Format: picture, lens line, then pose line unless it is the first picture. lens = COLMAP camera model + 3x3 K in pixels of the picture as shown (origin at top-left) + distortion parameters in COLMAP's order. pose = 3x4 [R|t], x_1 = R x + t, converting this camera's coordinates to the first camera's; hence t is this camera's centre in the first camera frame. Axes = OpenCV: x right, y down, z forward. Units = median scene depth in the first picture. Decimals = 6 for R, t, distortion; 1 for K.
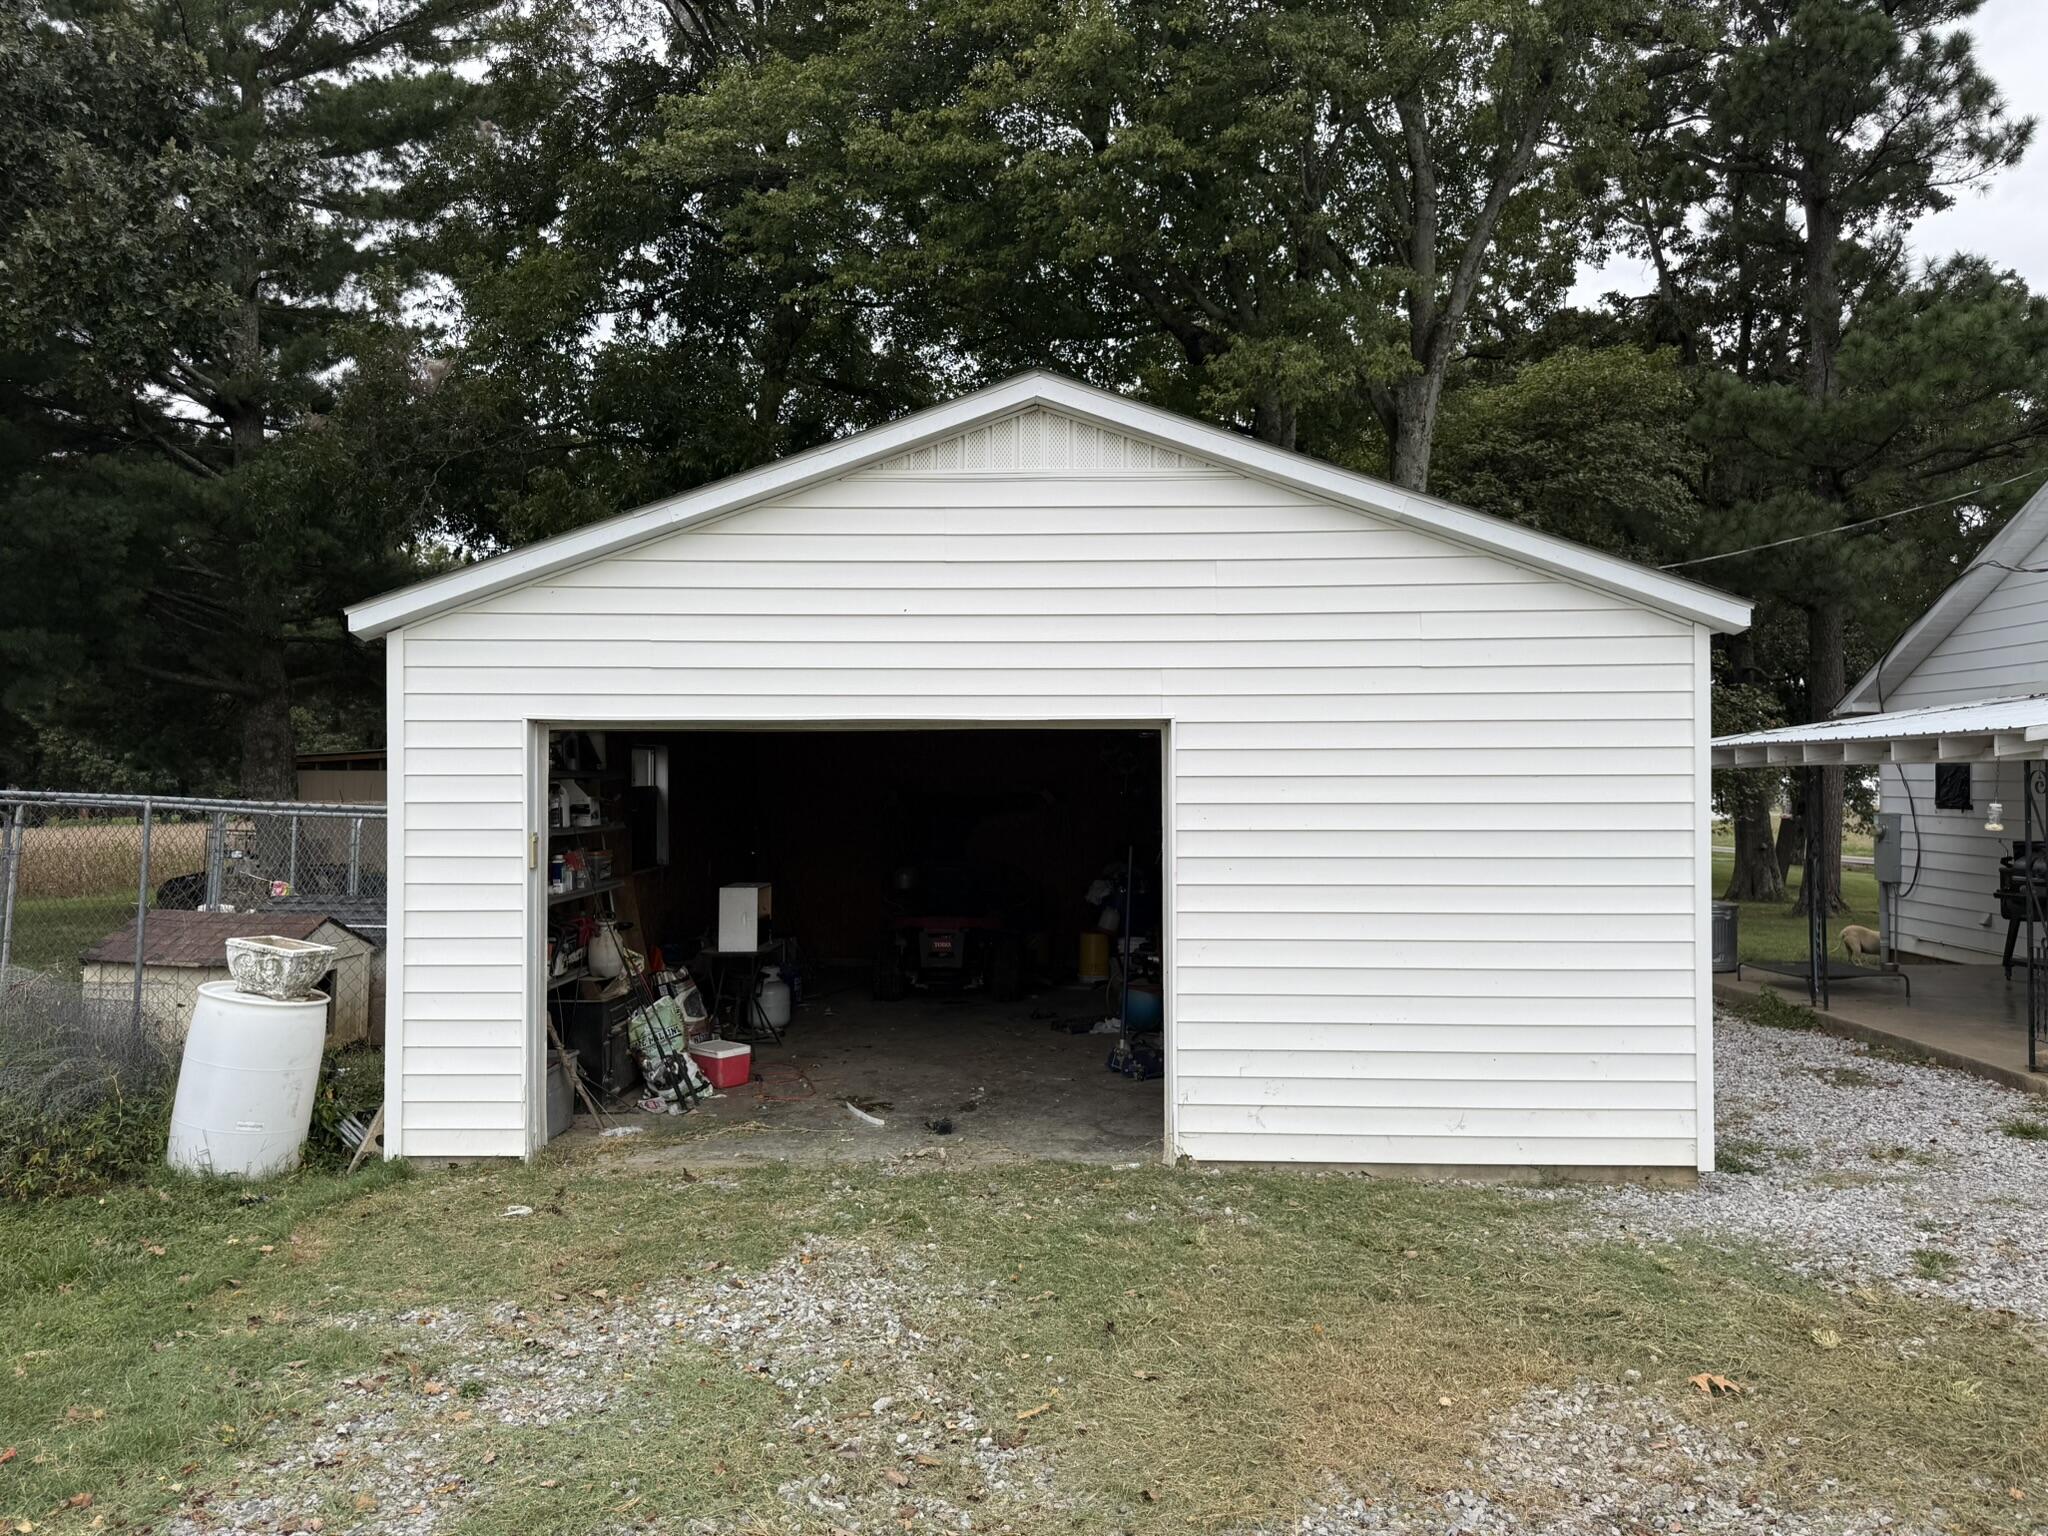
lens RADIAL K [[1458.8, 0, 1025.4], [0, 1458.8, 761.1], [0, 0, 1]] dist [0.013576, -0.011041]
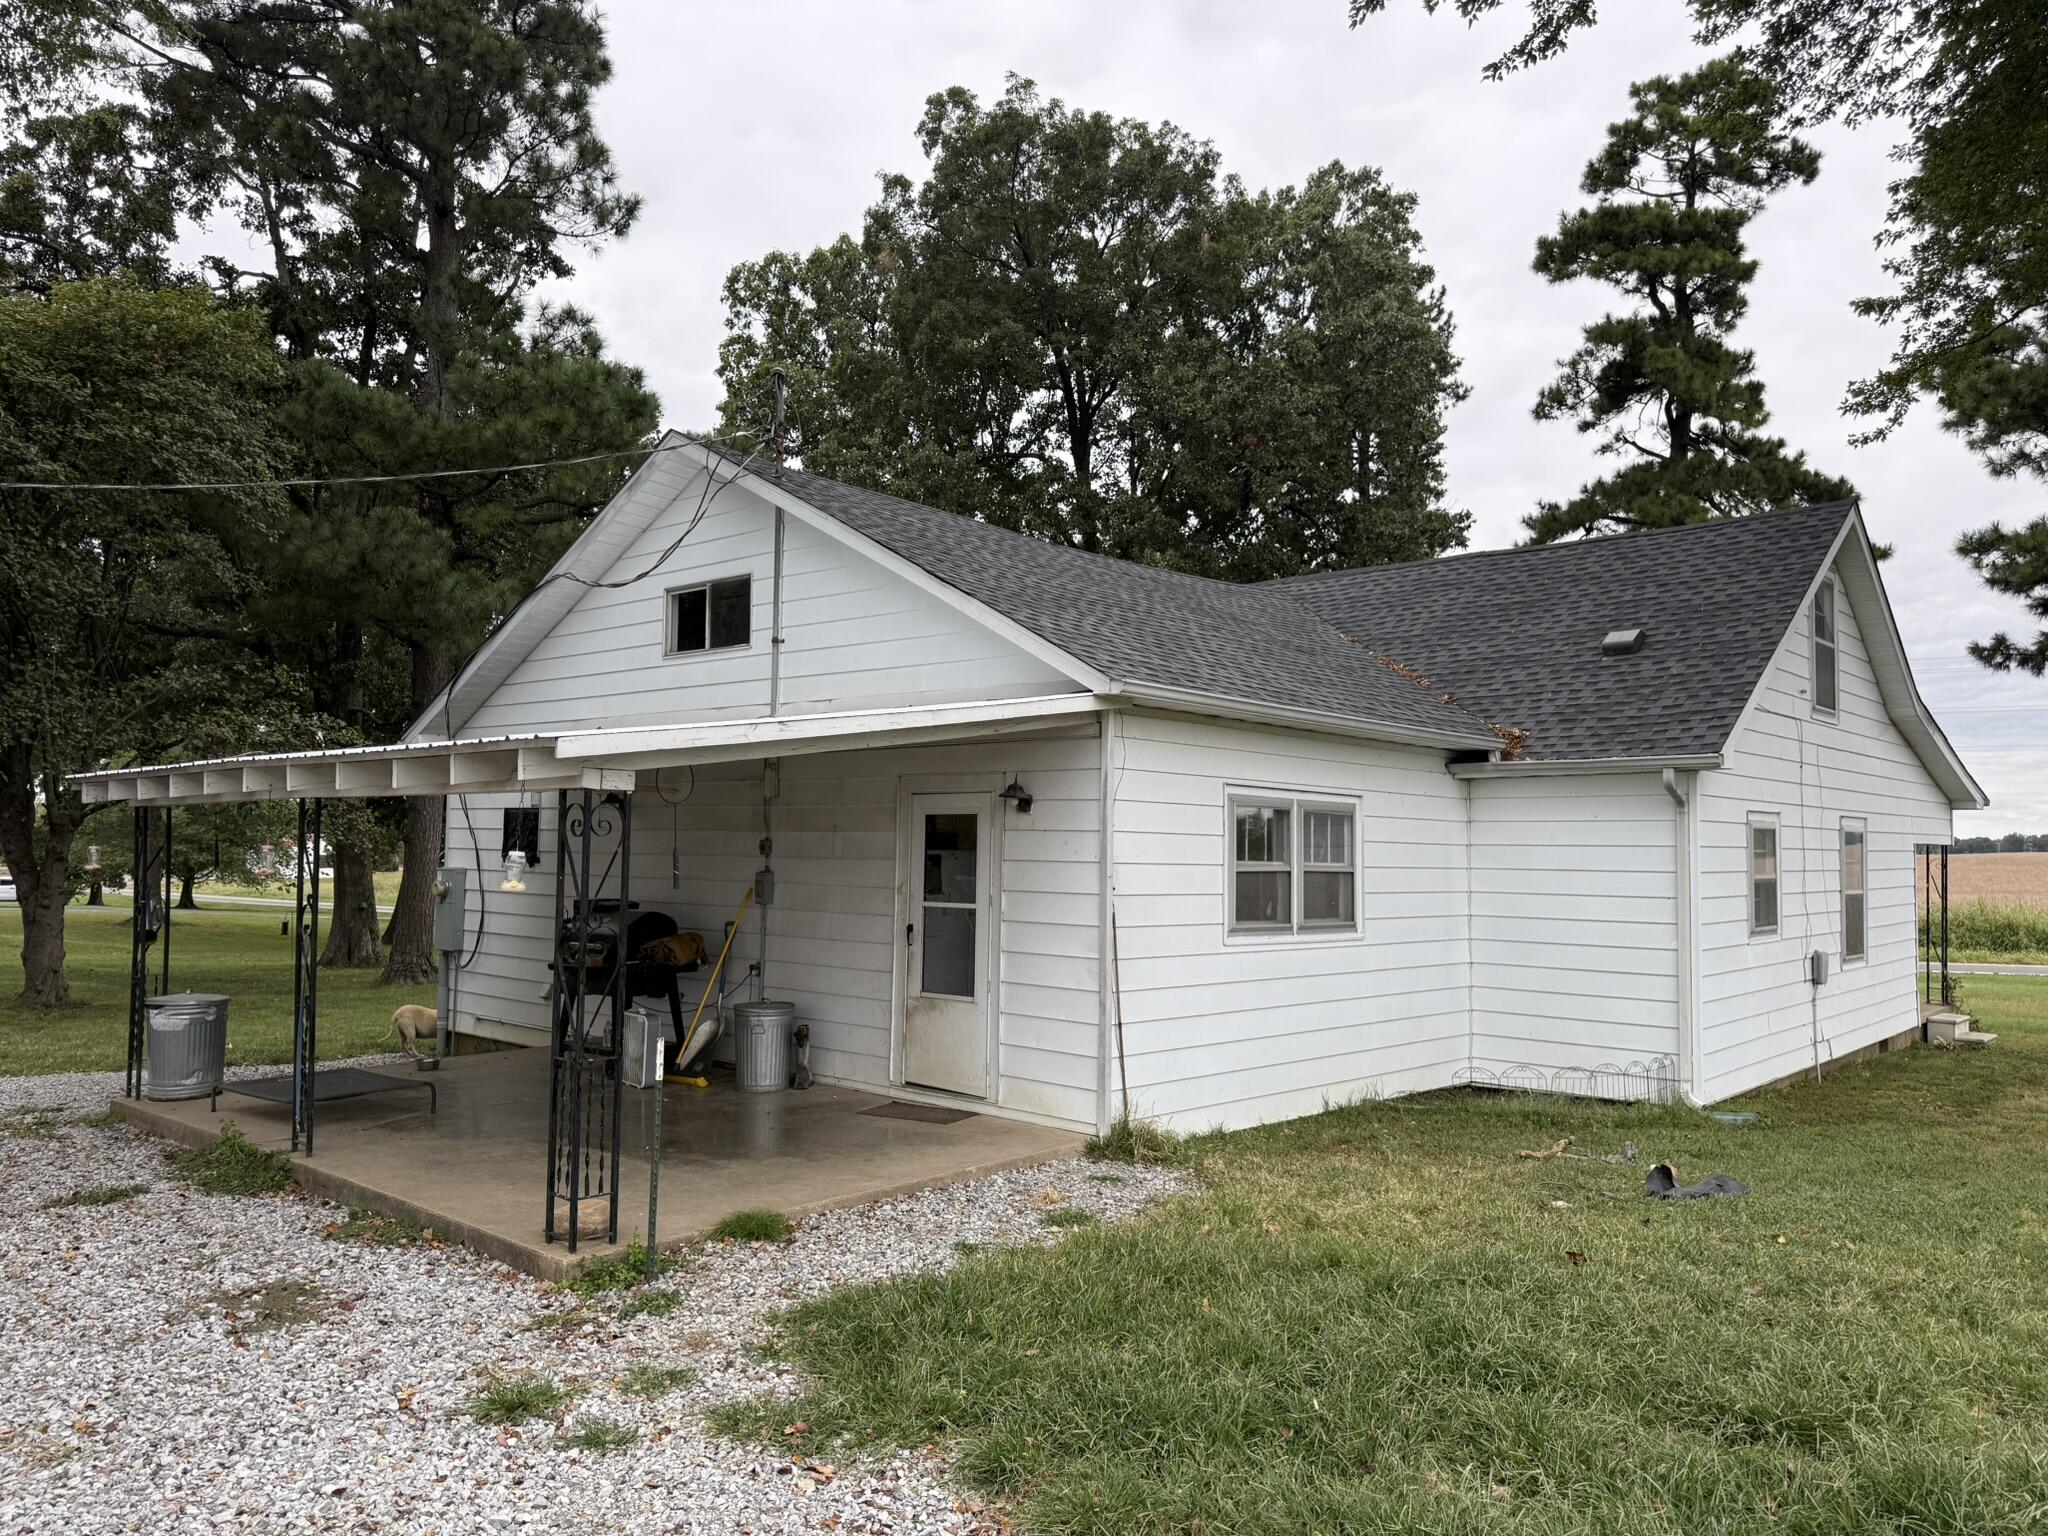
lens RADIAL K [[1458.8, 0, 1025.4], [0, 1458.8, 761.1], [0, 0, 1]] dist [0.013576, -0.011041]
pose [[0.646967, 0.053751, 0.760621, 0.099618], [-0.024055, 0.998455, -0.050097, 0.005327], [-0.762139, 0.014115, 0.647260, 0.128077]]
